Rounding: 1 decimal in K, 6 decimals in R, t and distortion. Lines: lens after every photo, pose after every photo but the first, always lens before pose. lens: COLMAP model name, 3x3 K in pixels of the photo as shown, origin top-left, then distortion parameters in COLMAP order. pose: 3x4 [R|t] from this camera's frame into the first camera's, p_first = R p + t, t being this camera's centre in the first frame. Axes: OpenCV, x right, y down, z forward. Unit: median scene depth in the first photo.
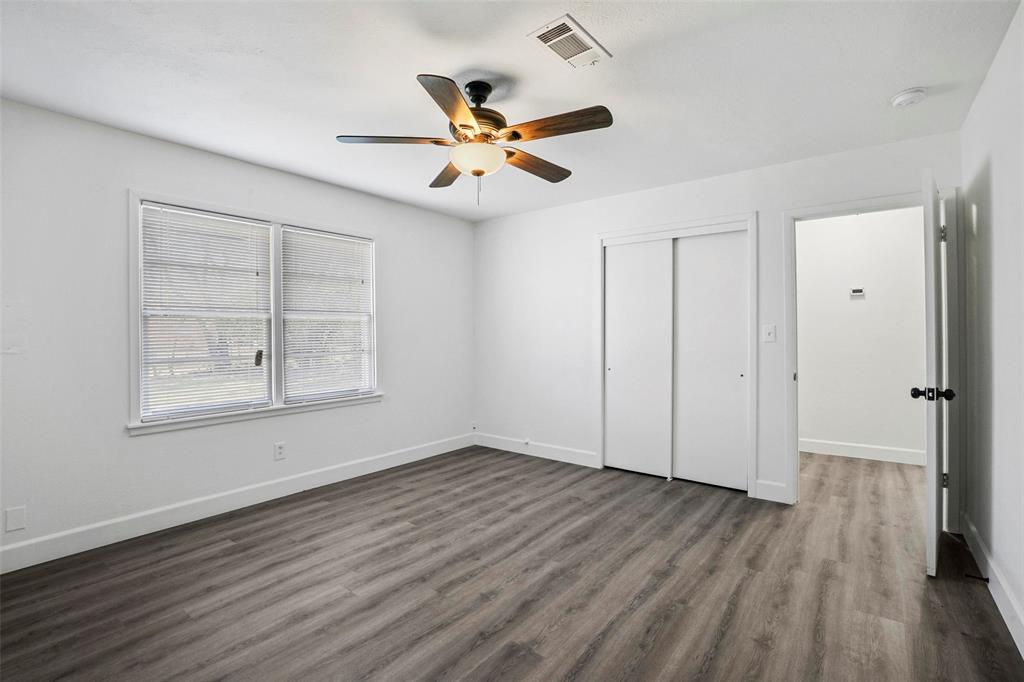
lens RADIAL K [[466.1, 0, 512.0], [0, 466.1, 341.0], [0, 0, 1]] dist [-0.014646, 0.000096]
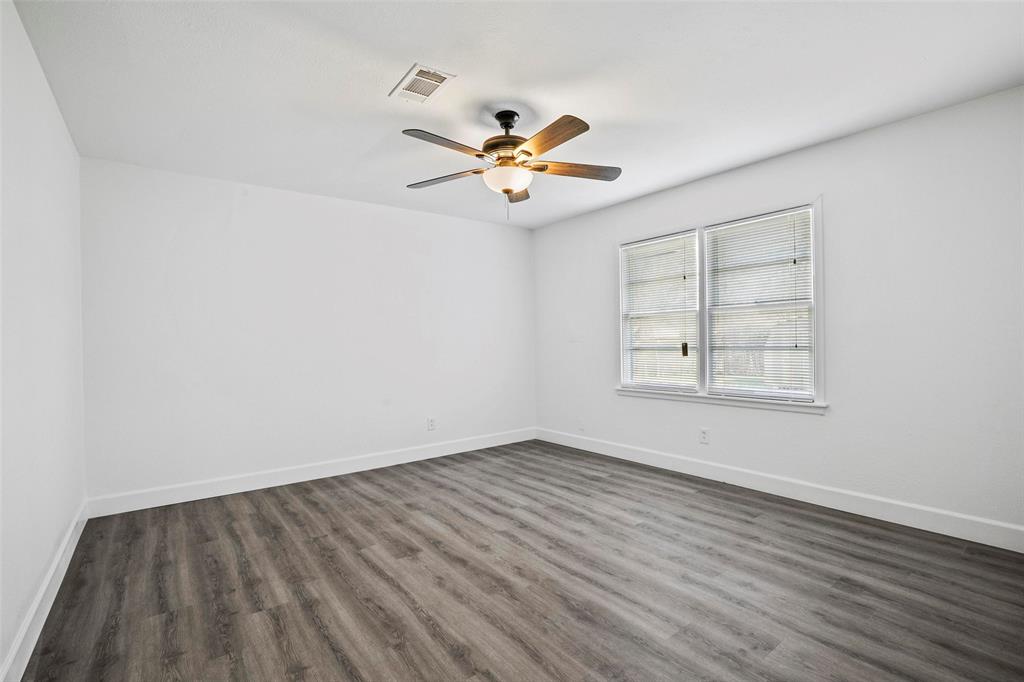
lens RADIAL K [[466.1, 0, 512.0], [0, 466.1, 341.0], [0, 0, 1]] dist [-0.014646, 0.000096]
pose [[-0.249644, 0.013406, -0.968245, 0.803814], [0.012544, 0.999865, 0.010610, -0.003542], [0.968257, -0.009497, -0.249778, 1.005944]]
